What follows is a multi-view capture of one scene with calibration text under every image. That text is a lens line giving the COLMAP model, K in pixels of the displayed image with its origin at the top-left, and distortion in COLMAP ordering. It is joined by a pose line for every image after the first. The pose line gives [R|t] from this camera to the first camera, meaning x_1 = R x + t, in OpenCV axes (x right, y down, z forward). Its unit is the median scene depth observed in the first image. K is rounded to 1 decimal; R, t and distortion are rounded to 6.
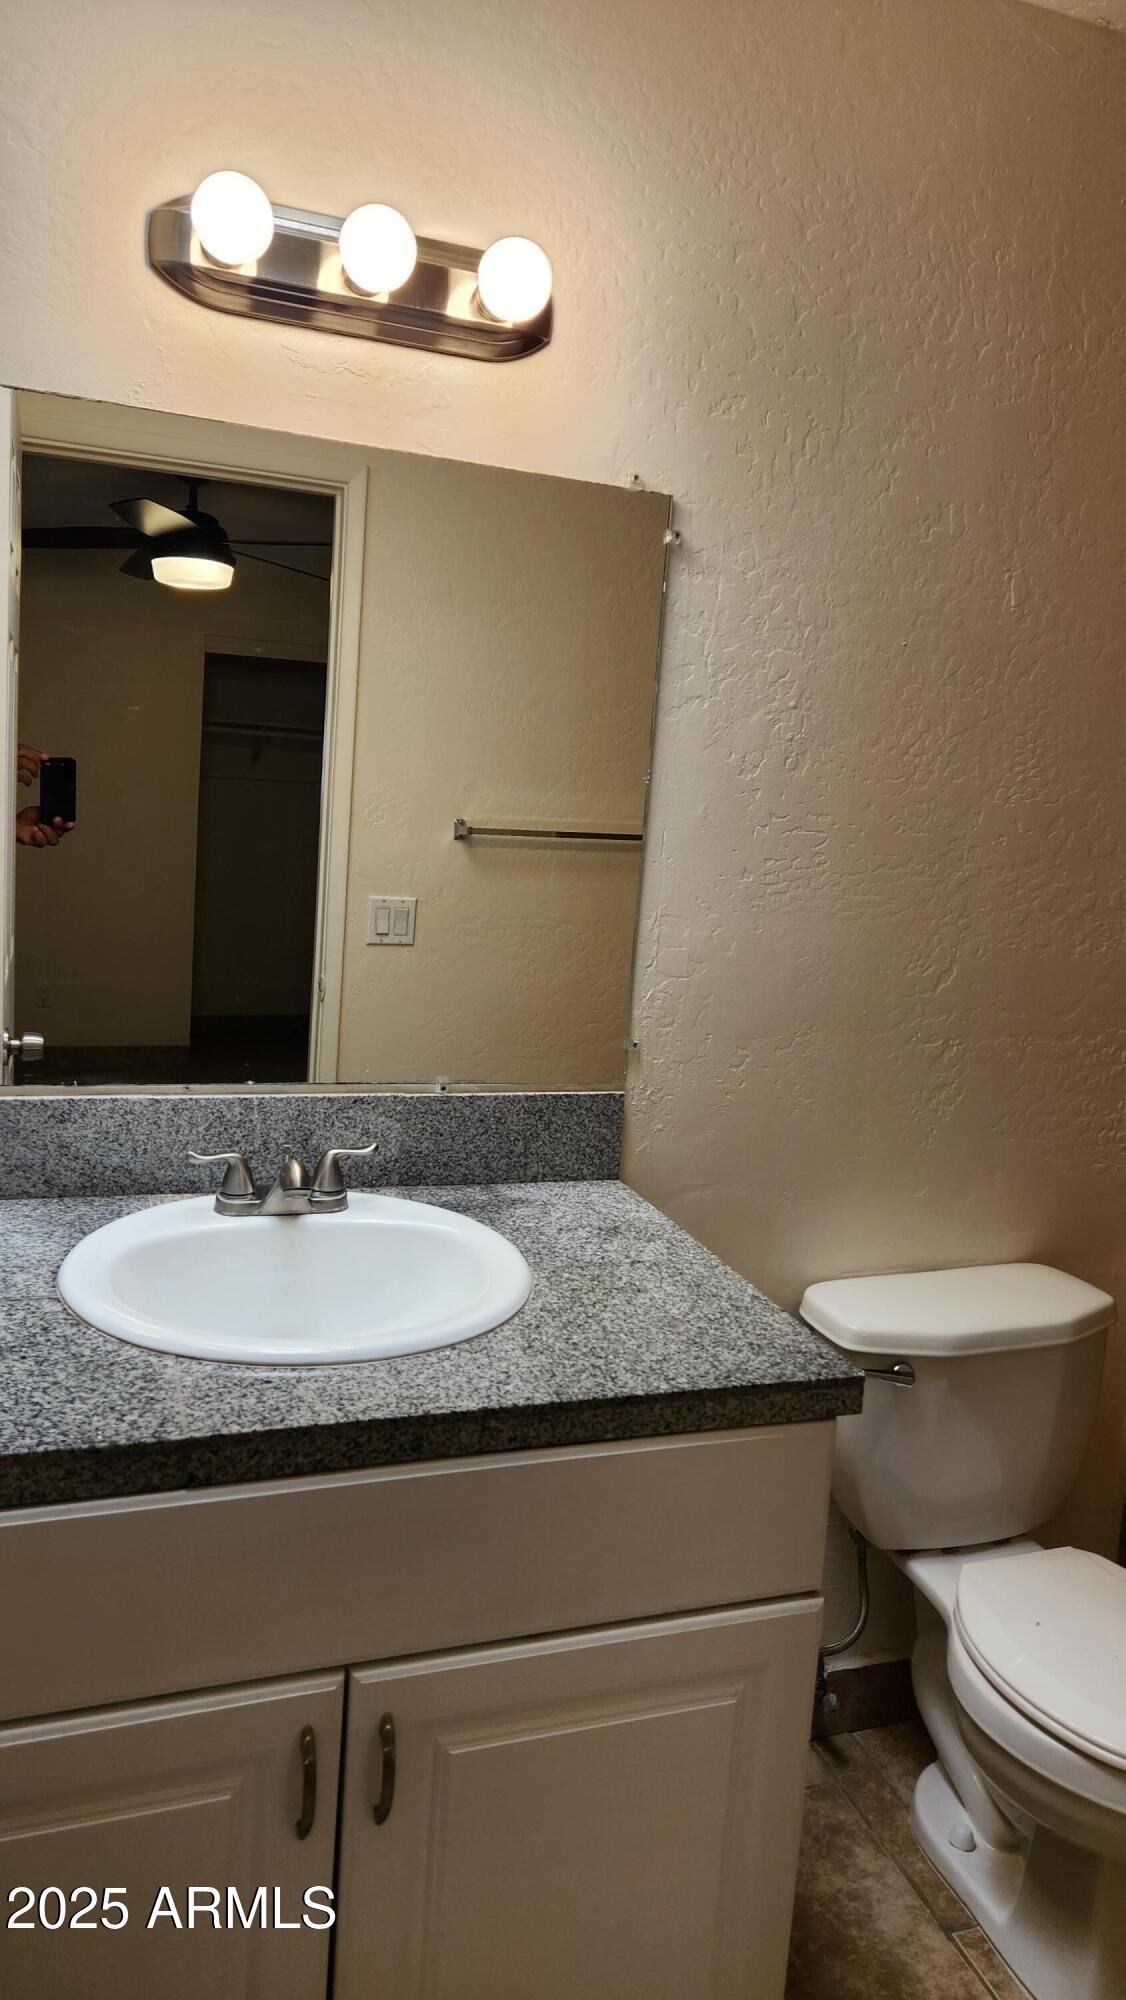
lens RADIAL K [[1322.3, 0, 563.0], [0, 1322.3, 1000.0], [0, 0, 1]] dist [0.072847, -0.056924]
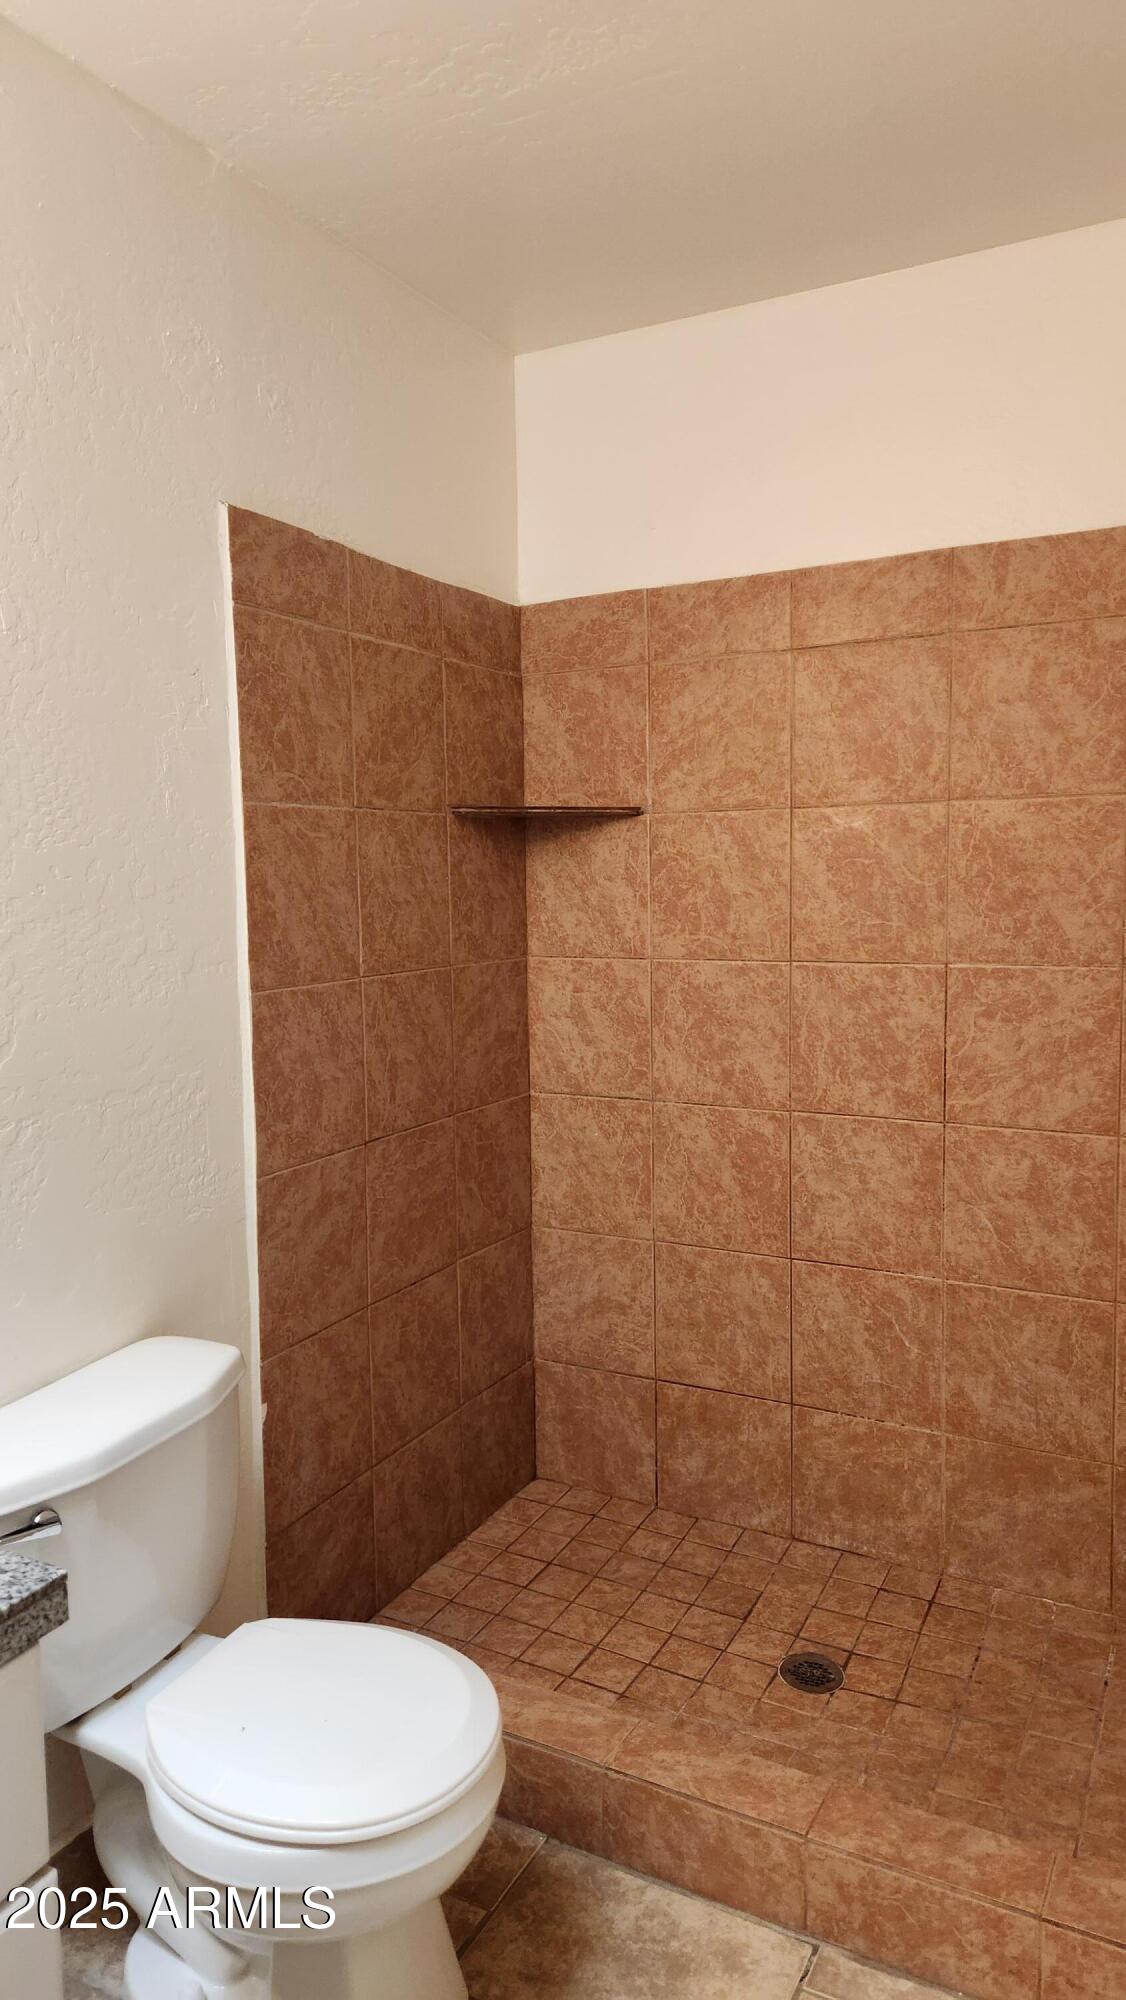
lens RADIAL K [[1322.3, 0, 563.0], [0, 1322.3, 1000.0], [0, 0, 1]] dist [0.072847, -0.056924]
pose [[0.727289, -0.146133, 0.670594, -0.028691], [0.166303, 0.985475, 0.034388, -0.020060], [-0.665878, 0.086512, 0.741027, 0.112678]]
